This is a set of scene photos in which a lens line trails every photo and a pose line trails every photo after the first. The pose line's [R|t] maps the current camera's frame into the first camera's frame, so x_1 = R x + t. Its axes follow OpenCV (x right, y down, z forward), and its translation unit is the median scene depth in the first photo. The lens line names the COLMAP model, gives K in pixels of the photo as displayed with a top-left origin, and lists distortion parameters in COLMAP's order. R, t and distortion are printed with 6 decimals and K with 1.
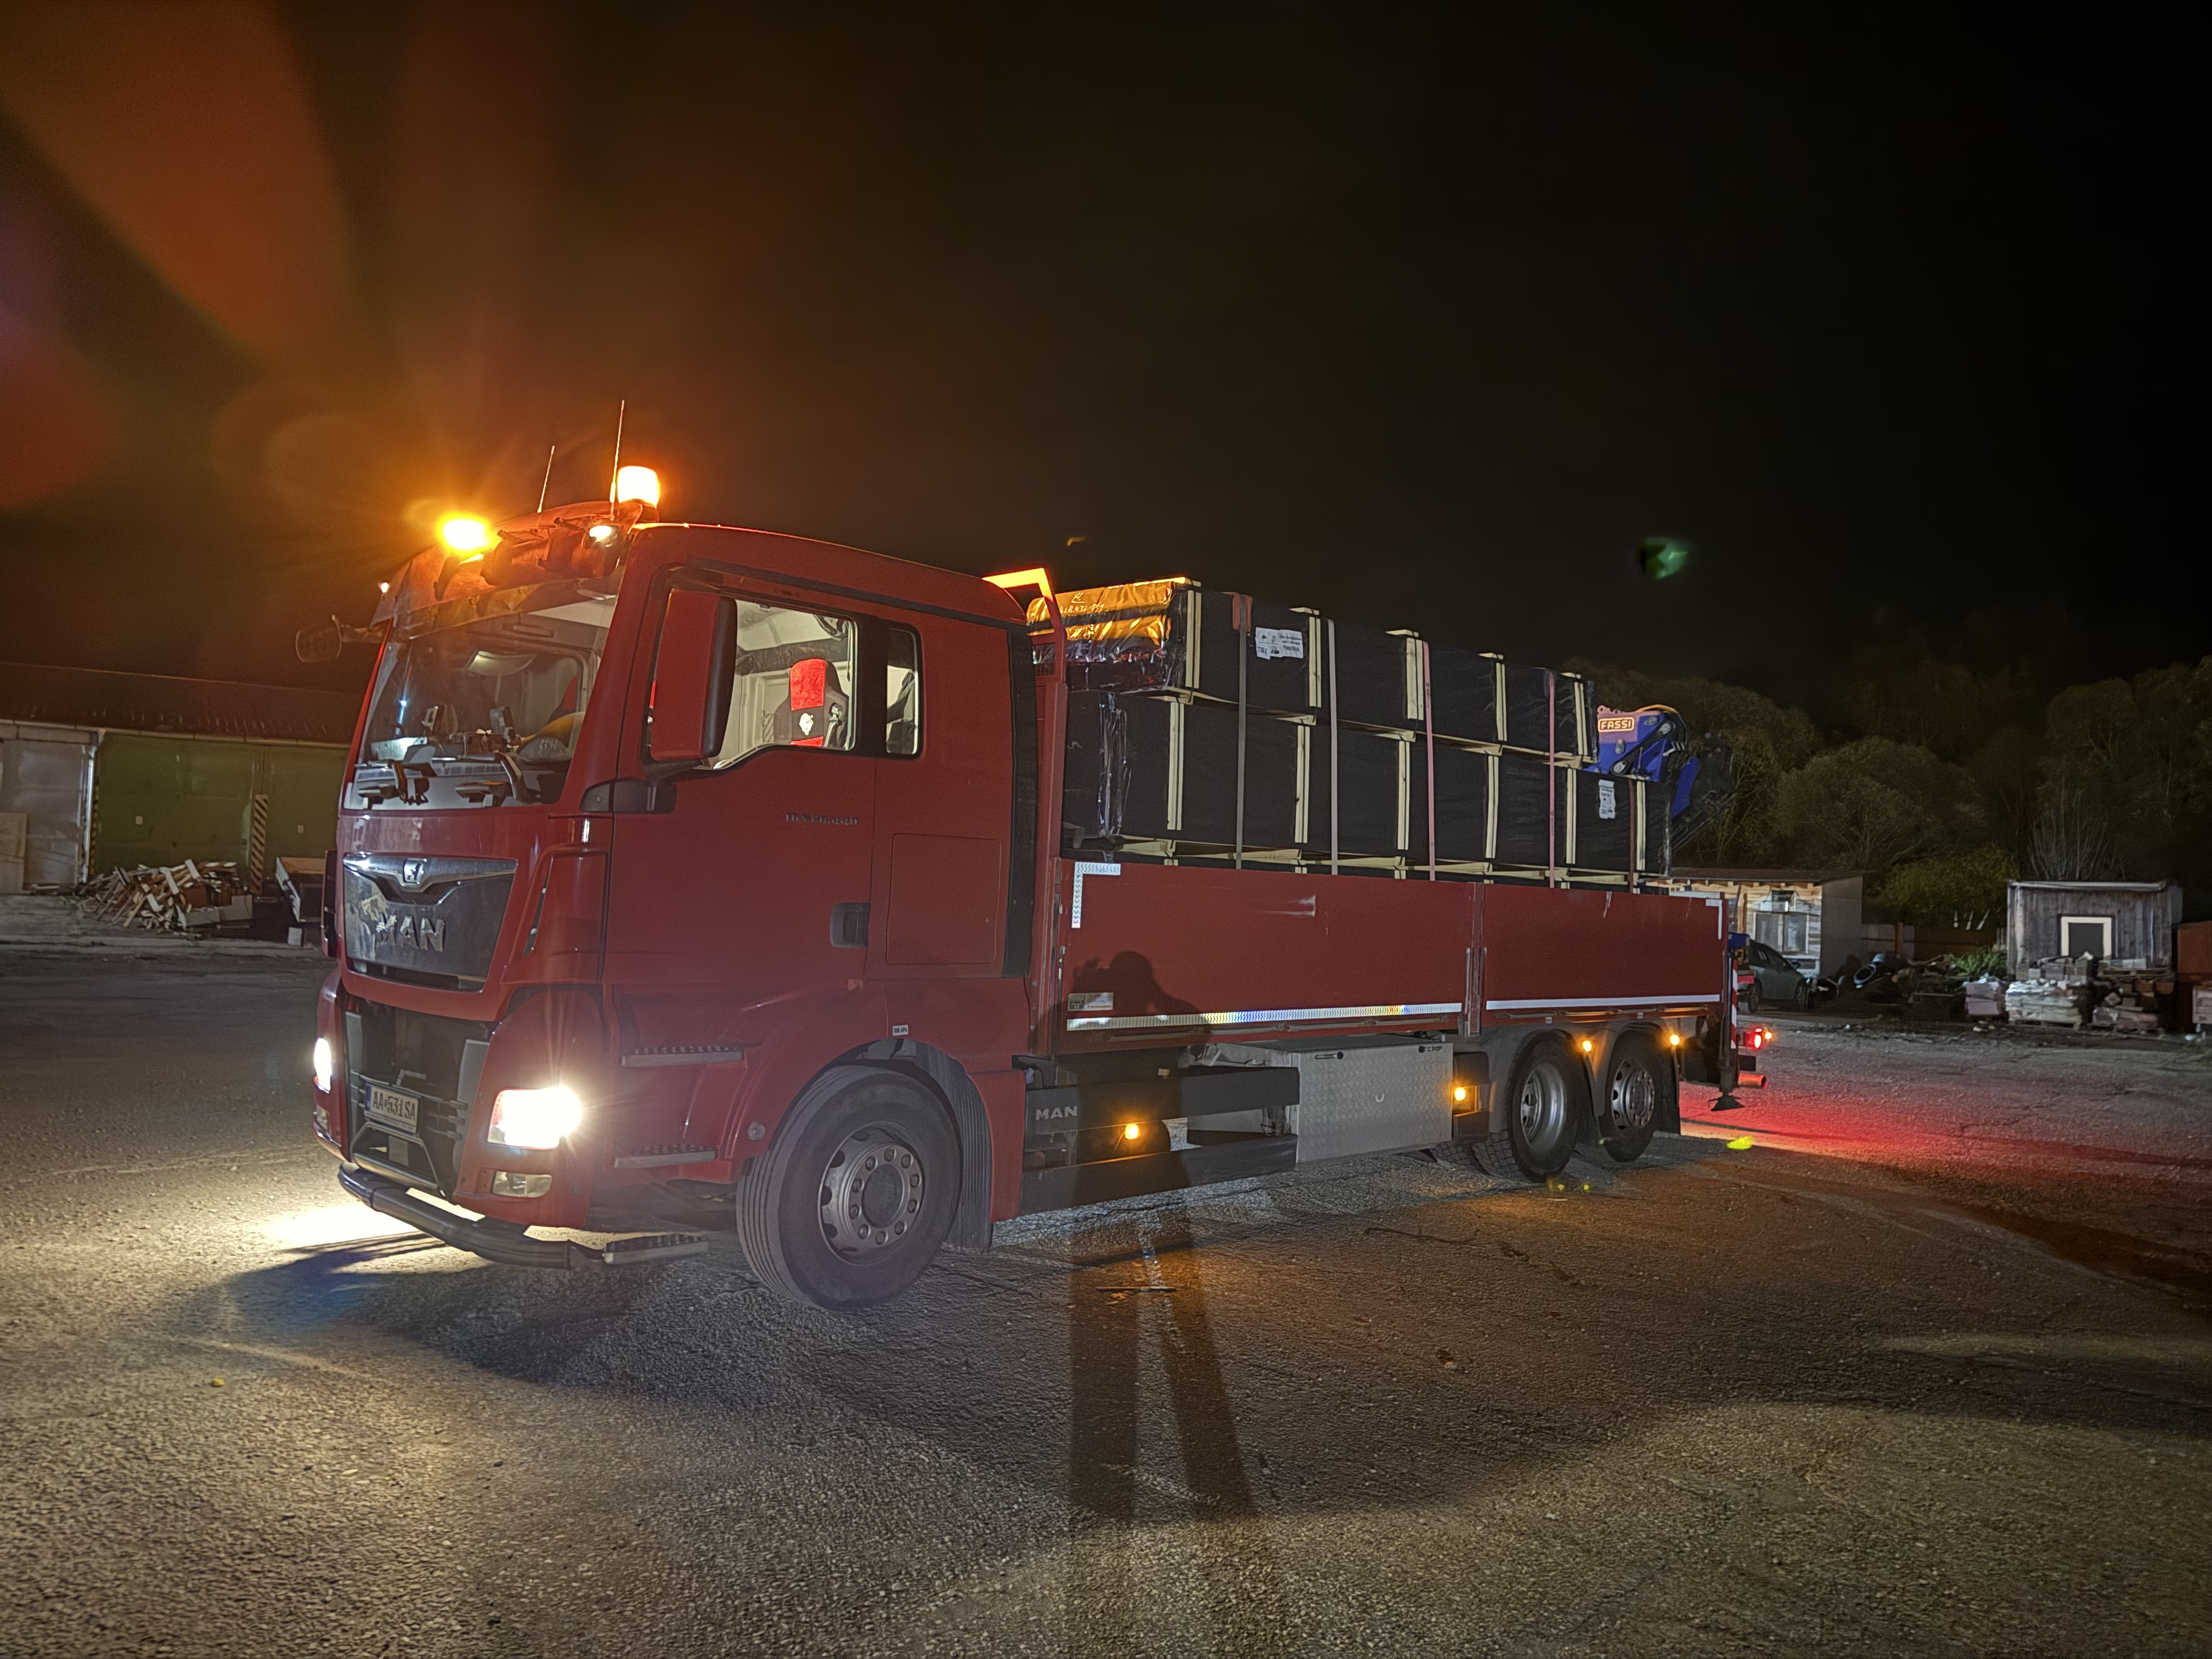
lens RADIAL K [[1534.2, 0, 1093.7], [0, 1534.2, 826.4], [0, 0, 1]] dist [0.019581, -0.023656]
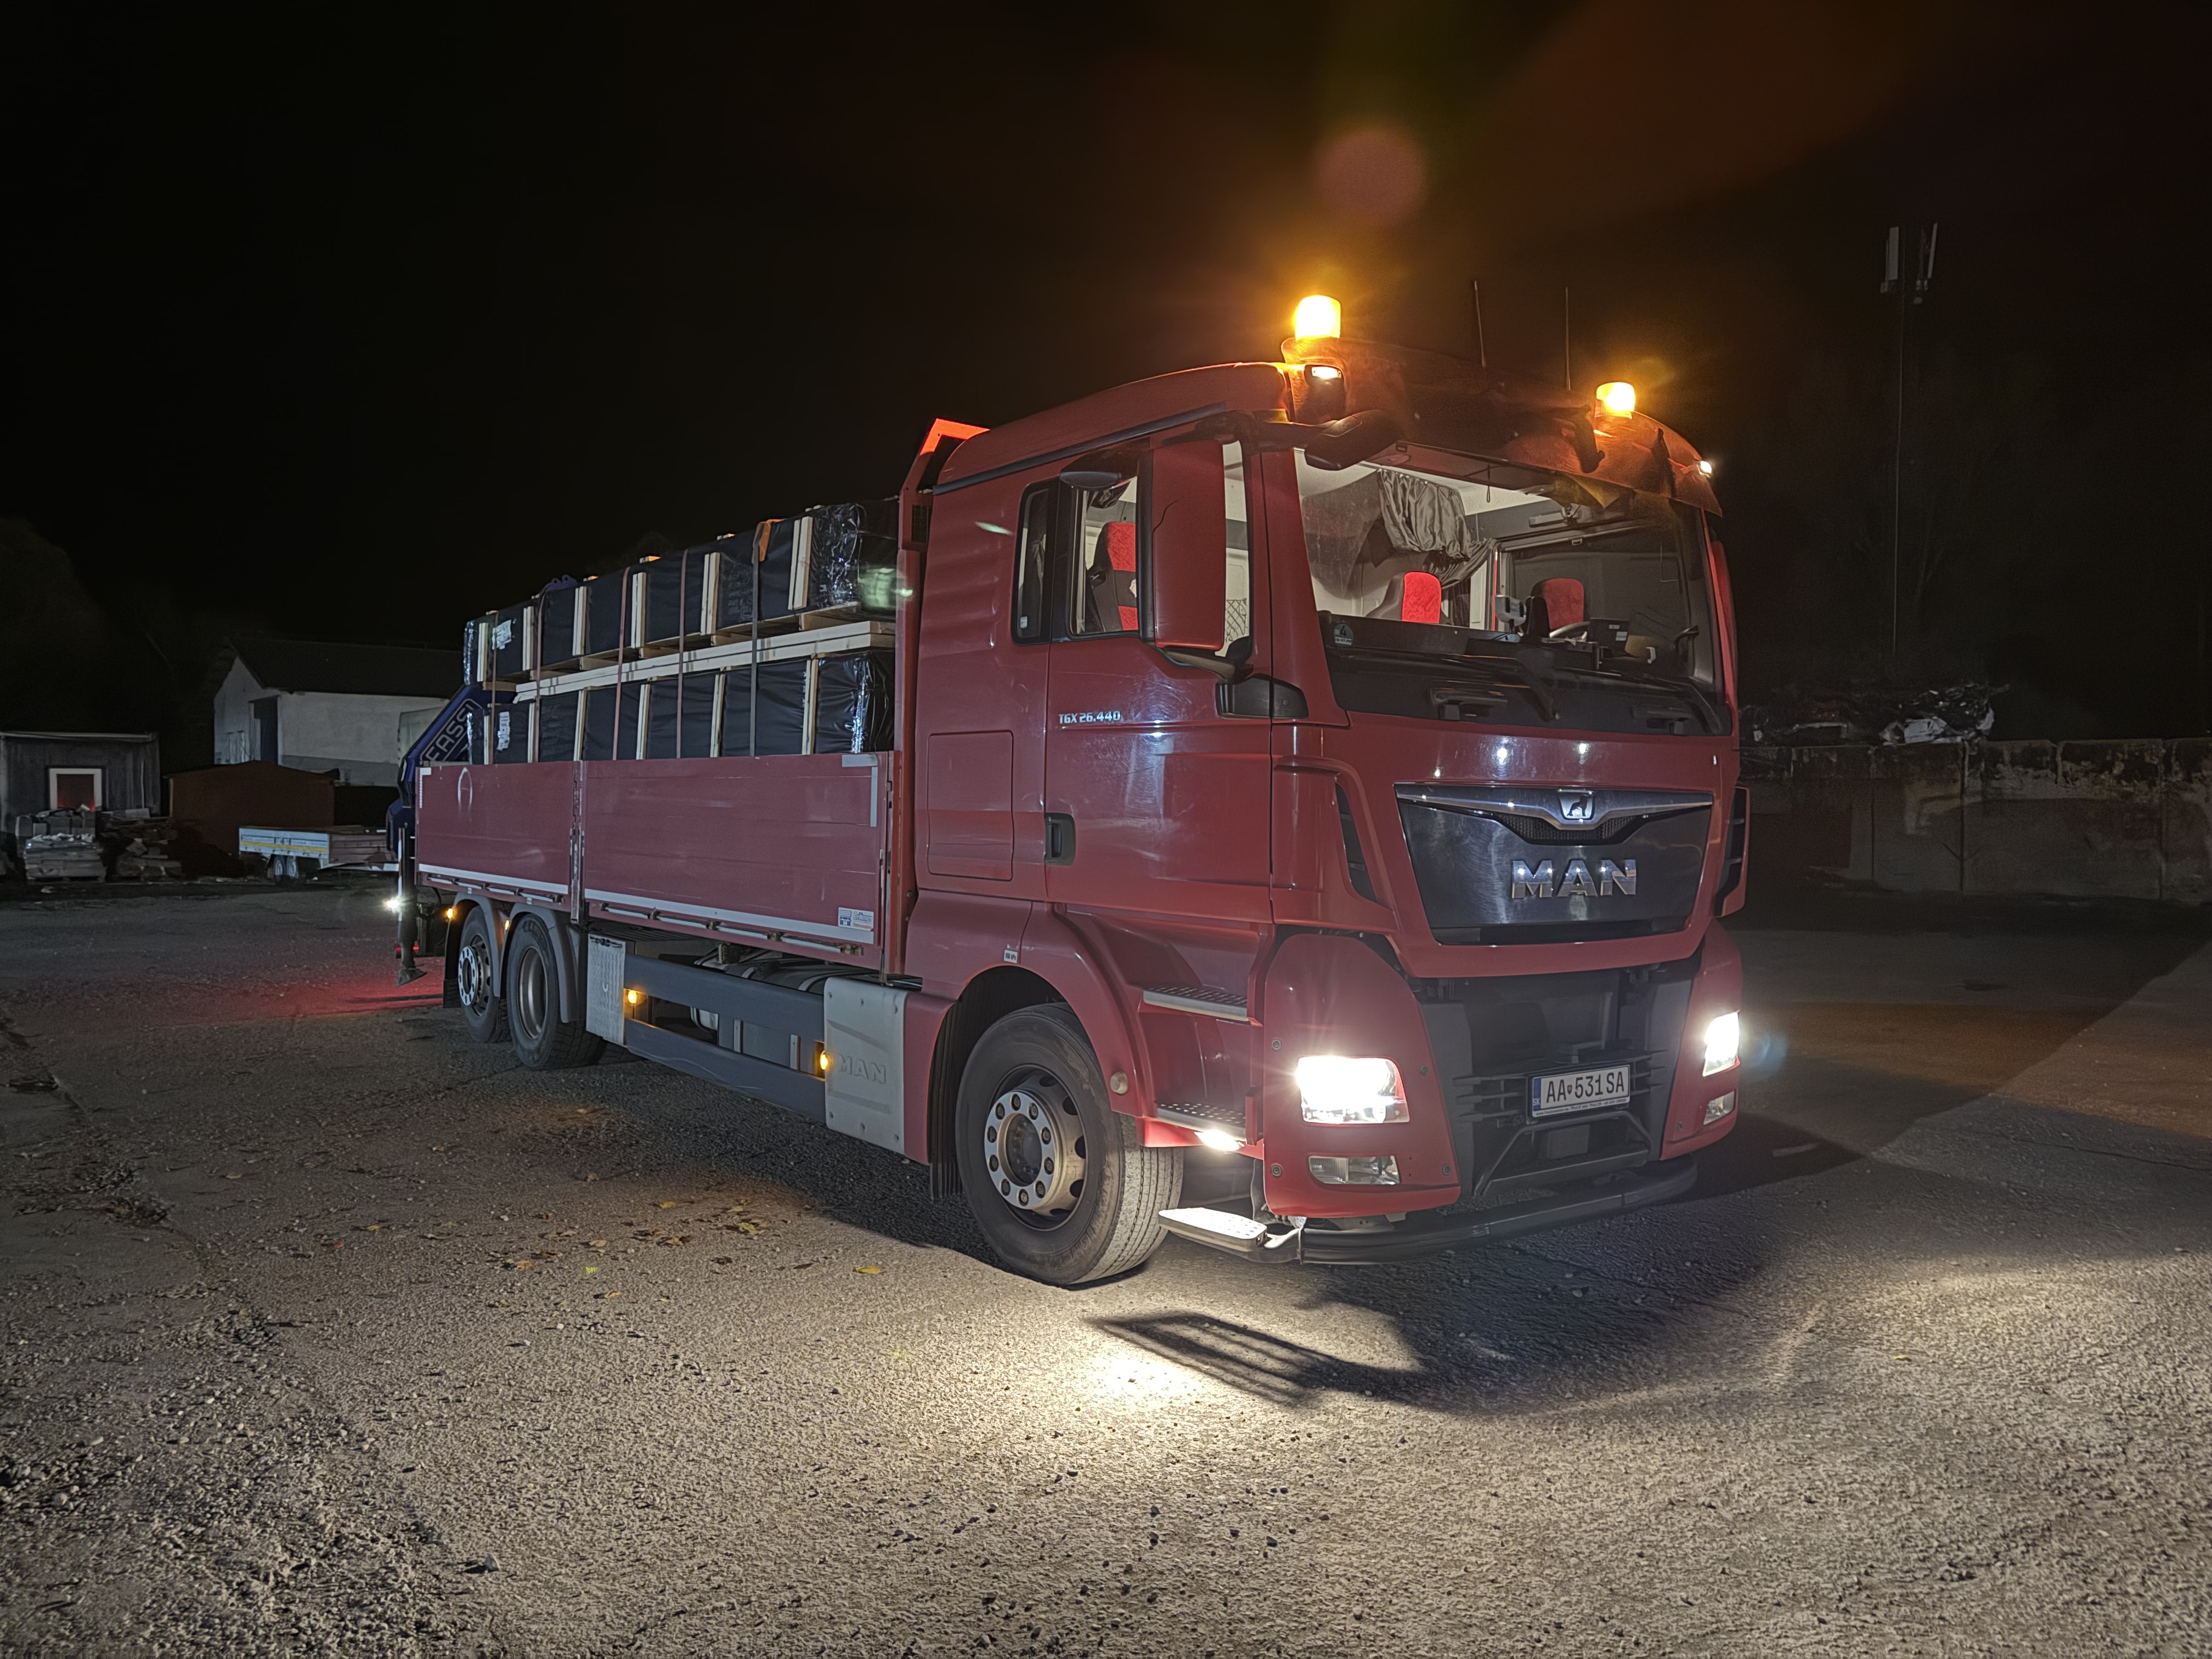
lens RADIAL K [[1534.2, 0, 1108.7], [0, 1534.2, 806.0], [0, 0, 1]] dist [0.019581, -0.023656]
pose [[0.175627, -0.035994, 0.983799, -0.651301], [-0.055167, 0.997401, 0.046340, 0.003668], [-0.982910, -0.062412, 0.173185, 0.572827]]
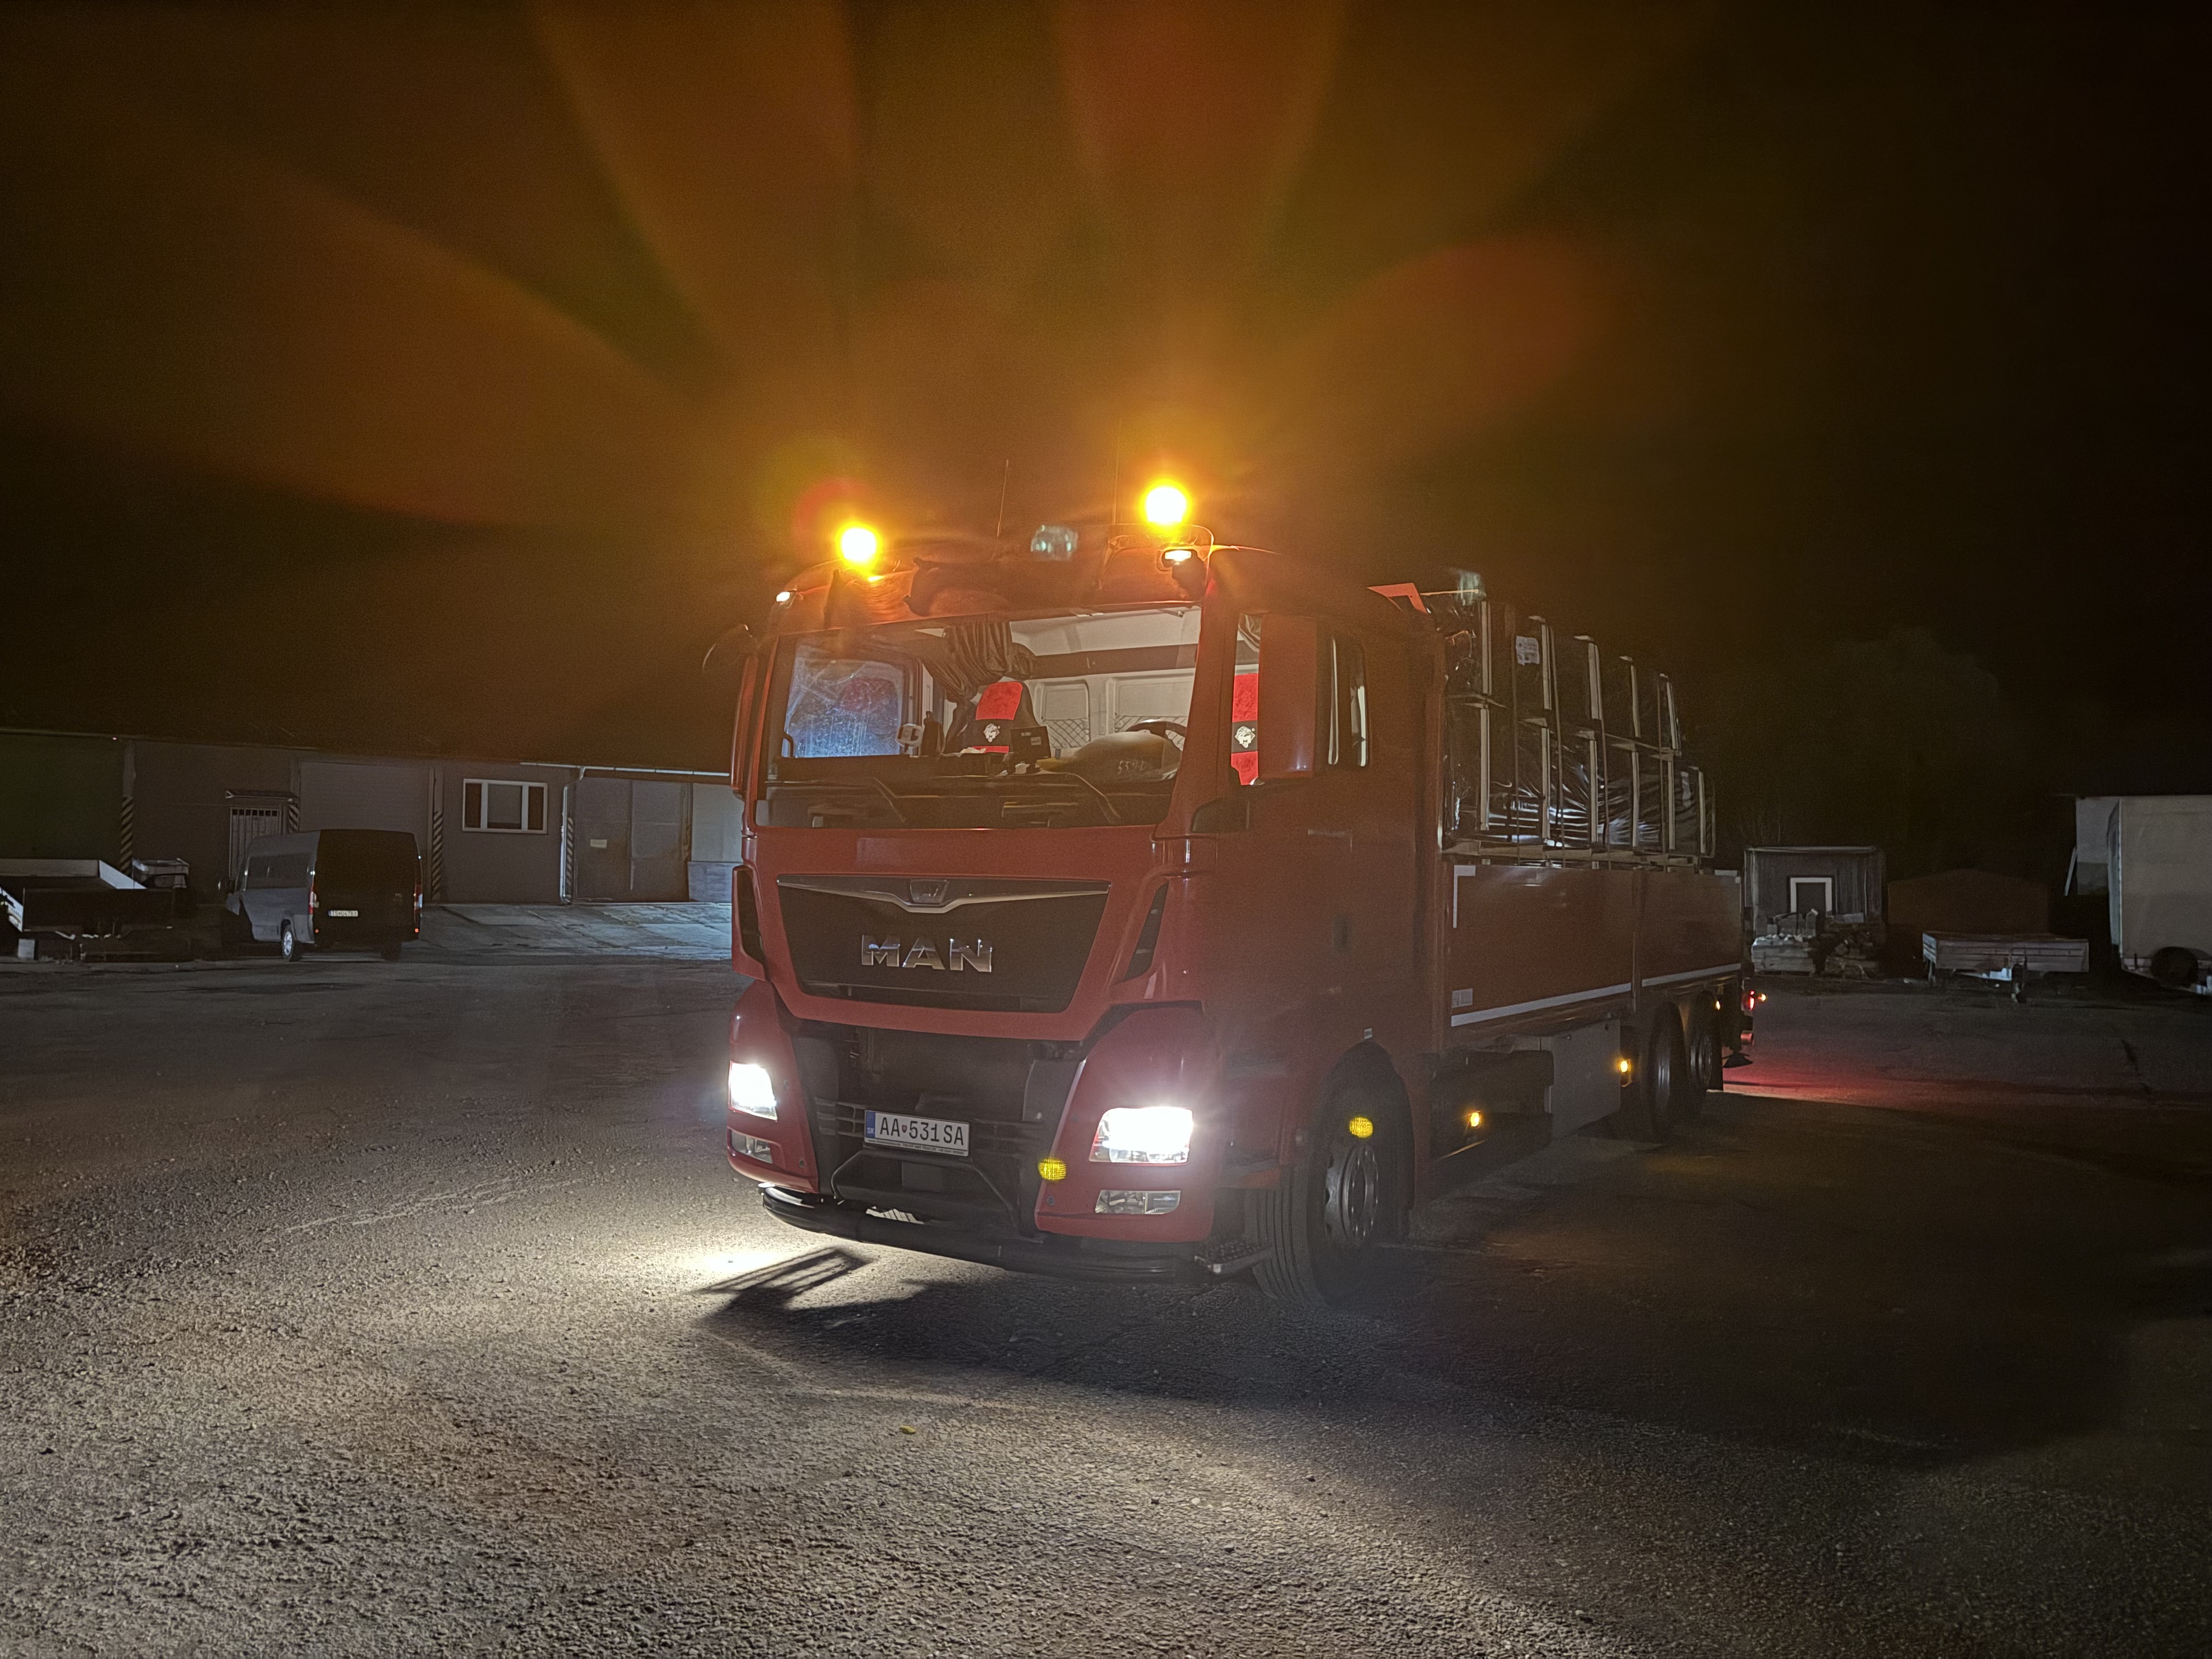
lens RADIAL K [[1534.2, 0, 1113.5], [0, 1534.2, 829.8], [0, 0, 1]] dist [0.019581, -0.023656]
pose [[0.979230, -0.018408, 0.201915, -0.252840], [0.014992, 0.999718, 0.018435, -0.013098], [-0.202197, -0.015025, 0.979230, 0.012140]]
